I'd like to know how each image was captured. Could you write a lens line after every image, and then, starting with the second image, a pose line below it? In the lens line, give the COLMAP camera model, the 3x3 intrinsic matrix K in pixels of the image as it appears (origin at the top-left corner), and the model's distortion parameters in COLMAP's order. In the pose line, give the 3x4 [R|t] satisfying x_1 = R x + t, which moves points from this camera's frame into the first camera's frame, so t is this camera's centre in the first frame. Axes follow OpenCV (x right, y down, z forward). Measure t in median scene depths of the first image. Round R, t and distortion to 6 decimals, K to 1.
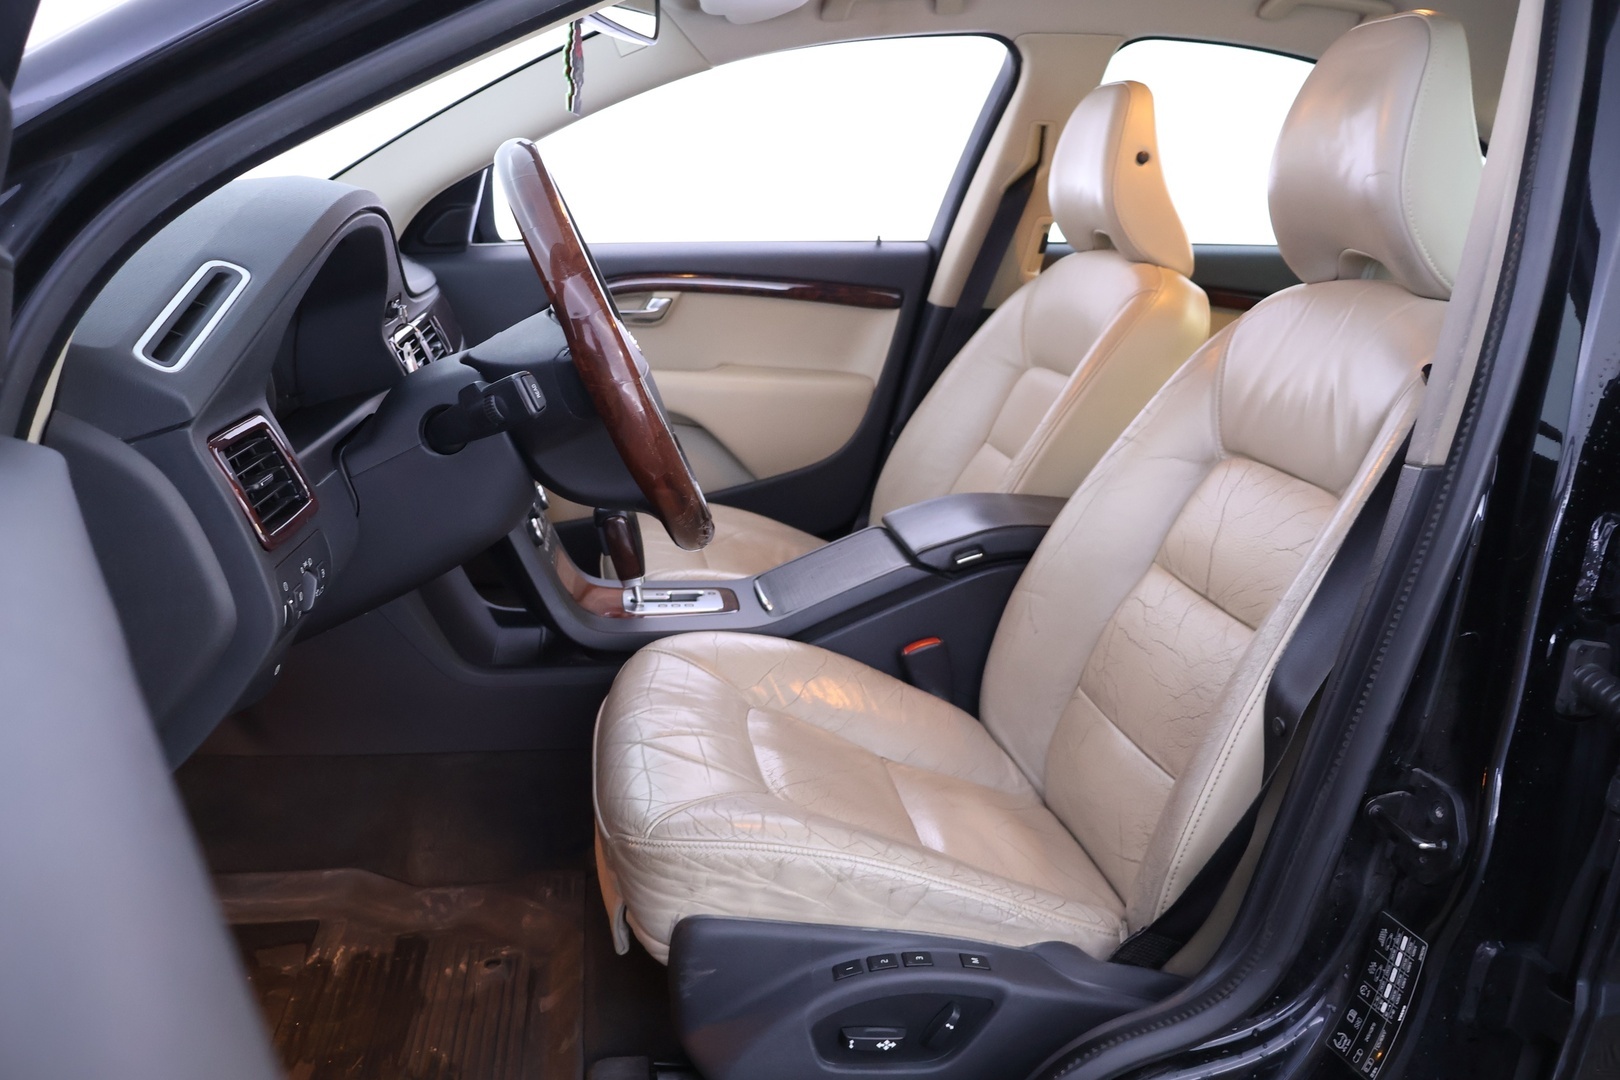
lens RADIAL K [[1346.6, 0, 810.0], [0, 1346.6, 540.0], [0, 0, 1]] dist [-0.015992, 0.004825]
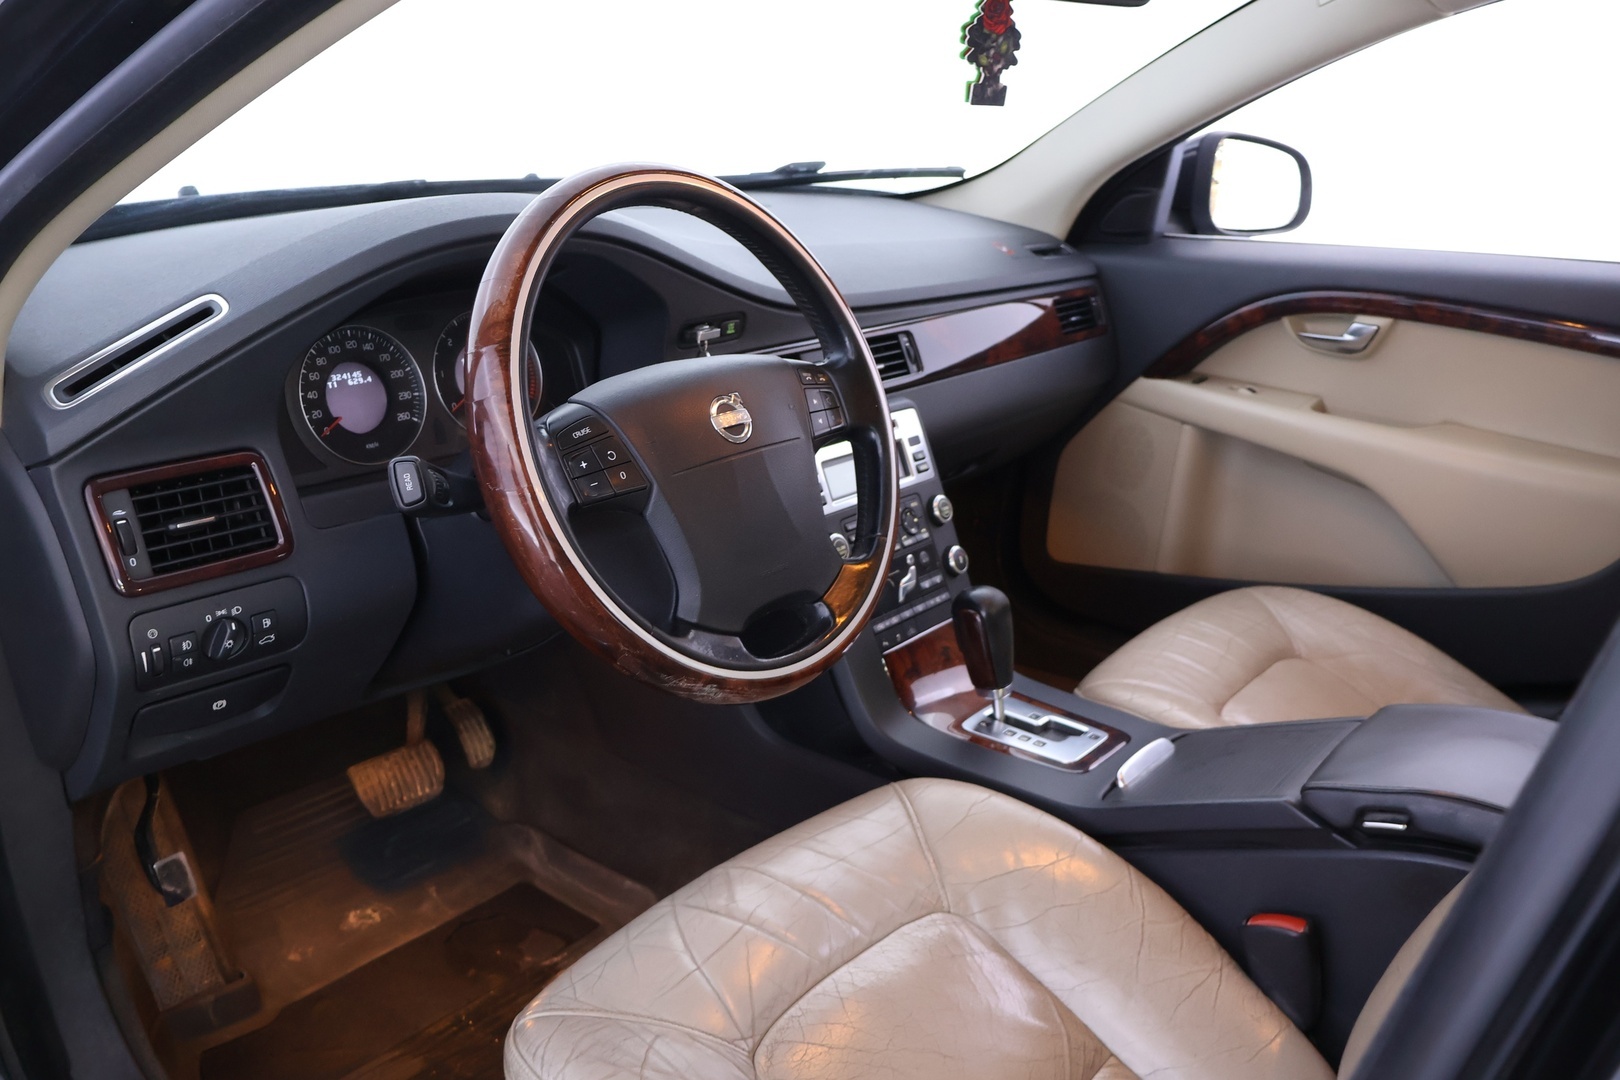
lens RADIAL K [[1346.6, 0, 810.0], [0, 1346.6, 540.0], [0, 0, 1]] dist [-0.015992, 0.004825]
pose [[0.670656, 0.230379, -0.705086, 0.511870], [-0.195346, 0.971847, 0.131733, -0.213132], [0.715584, 0.049389, 0.696779, 0.543880]]
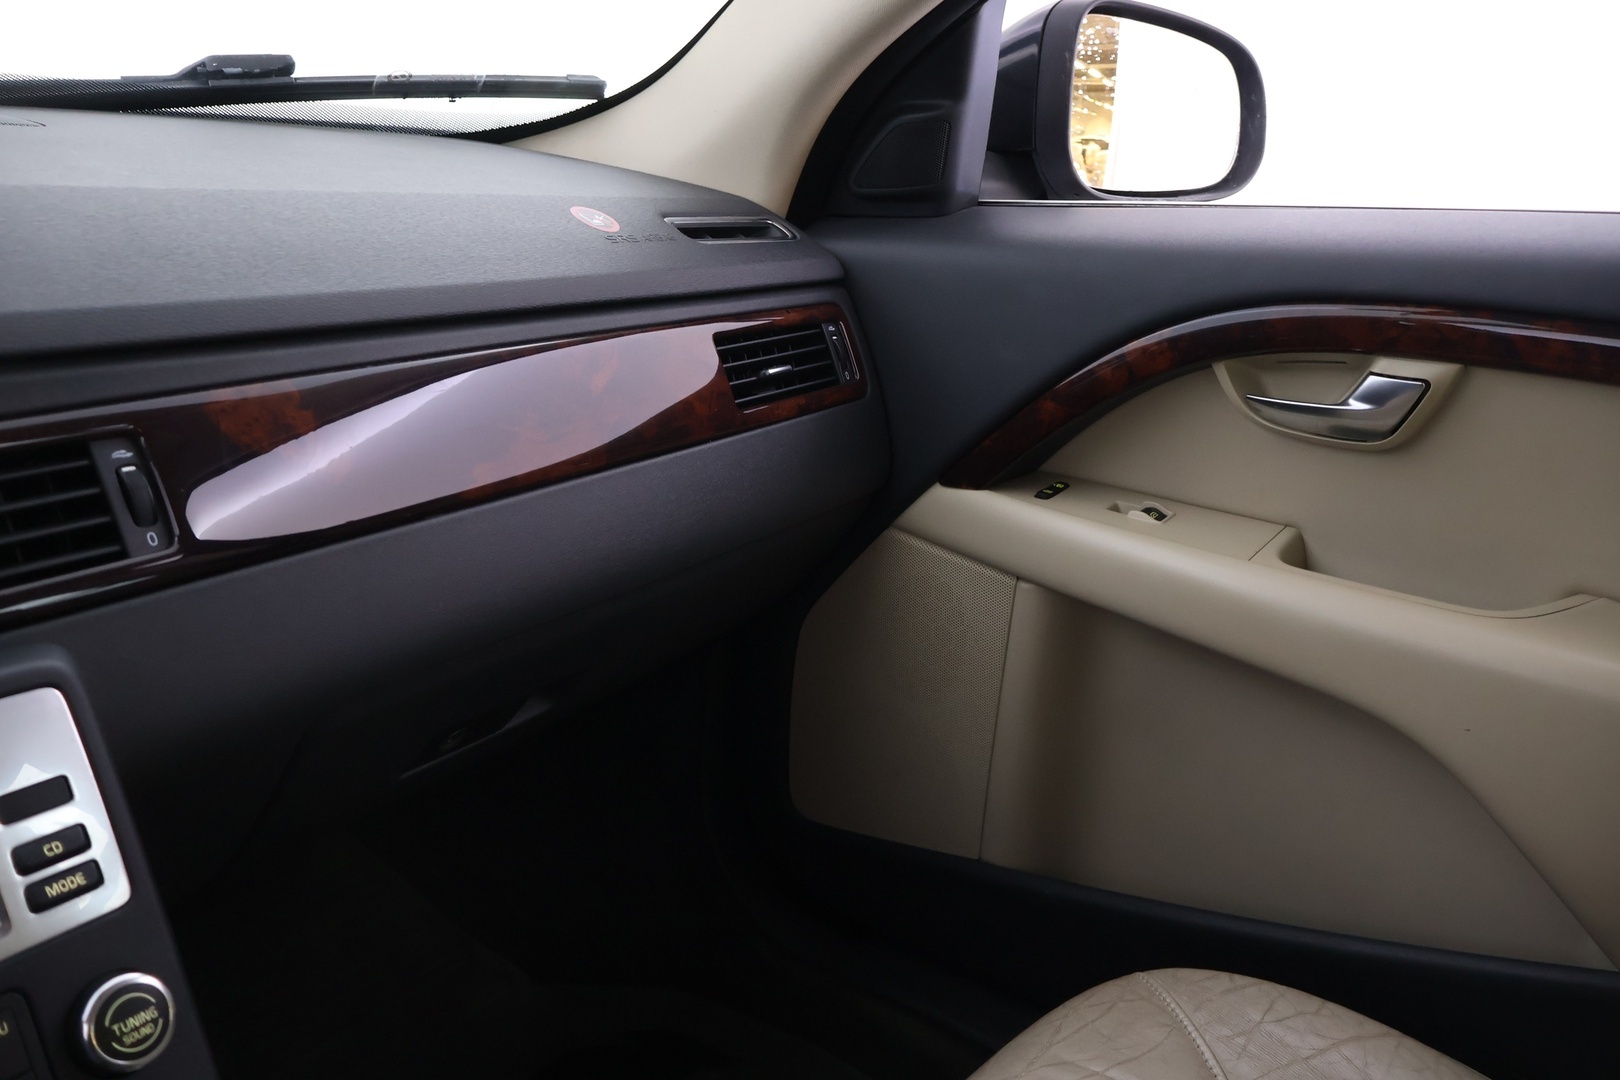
lens RADIAL K [[1346.6, 0, 810.0], [0, 1346.6, 540.0], [0, 0, 1]] dist [-0.015992, 0.004825]
pose [[0.702219, 0.201604, -0.682821, 0.052803], [-0.181144, 0.978101, 0.102495, -0.313457], [0.688532, 0.051715, 0.723360, 1.394667]]
